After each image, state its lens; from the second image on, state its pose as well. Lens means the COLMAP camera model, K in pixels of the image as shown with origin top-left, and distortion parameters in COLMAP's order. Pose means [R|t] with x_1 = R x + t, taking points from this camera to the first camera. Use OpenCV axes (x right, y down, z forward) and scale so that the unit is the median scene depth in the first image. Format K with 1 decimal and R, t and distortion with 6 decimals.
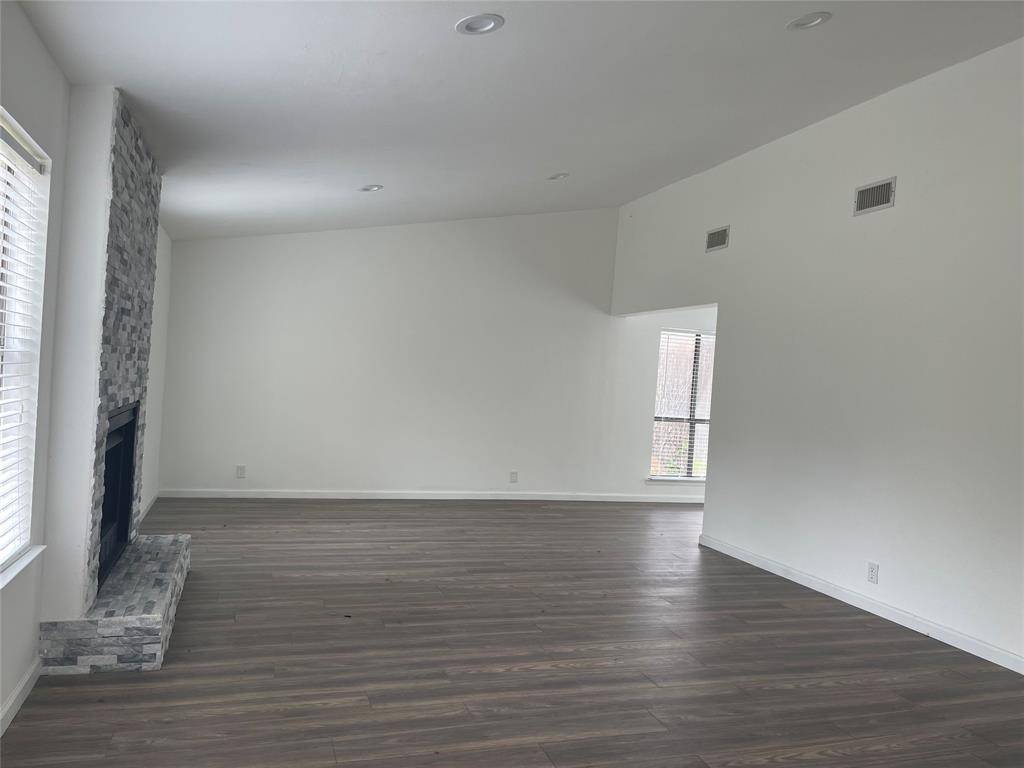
lens RADIAL K [[773.8, 0, 509.2], [0, 773.8, 386.6], [0, 0, 1]] dist [0.012468, -0.005879]
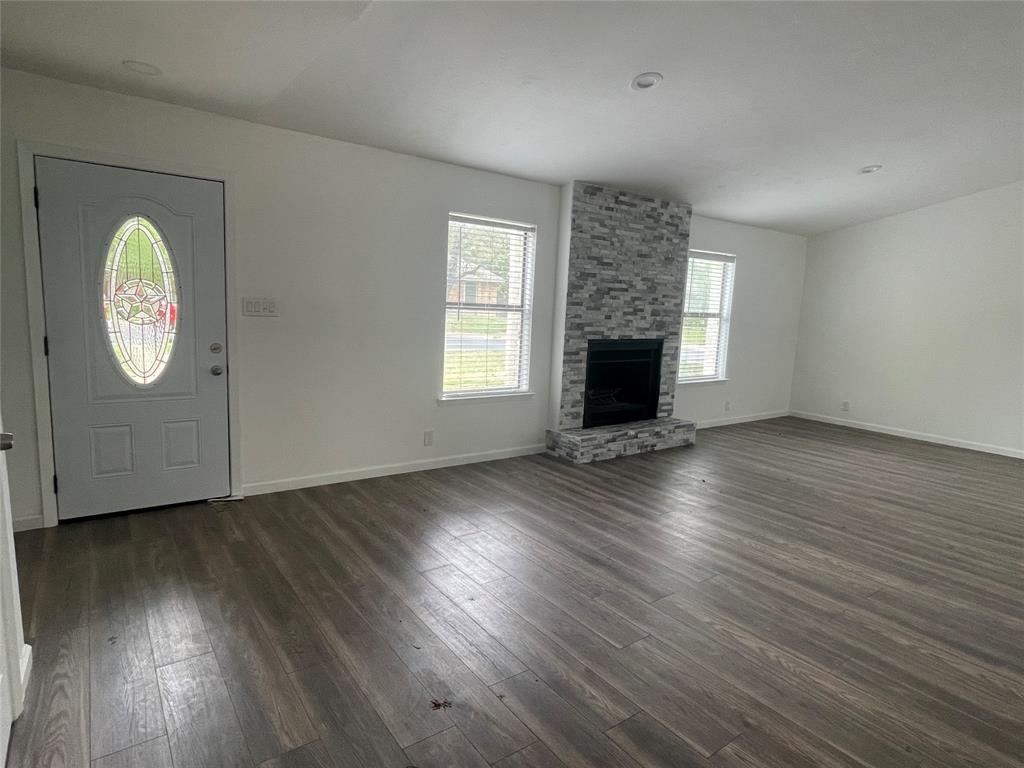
lens RADIAL K [[569.4, 0, 504.9], [0, 569.4, 378.3], [0, 0, 1]] dist [-0.042730, -0.001069]
pose [[0.301115, 0.077278, -0.950451, 0.888040], [-0.037885, 0.996893, 0.069052, 0.041638], [0.952835, 0.015216, 0.303107, 0.354831]]
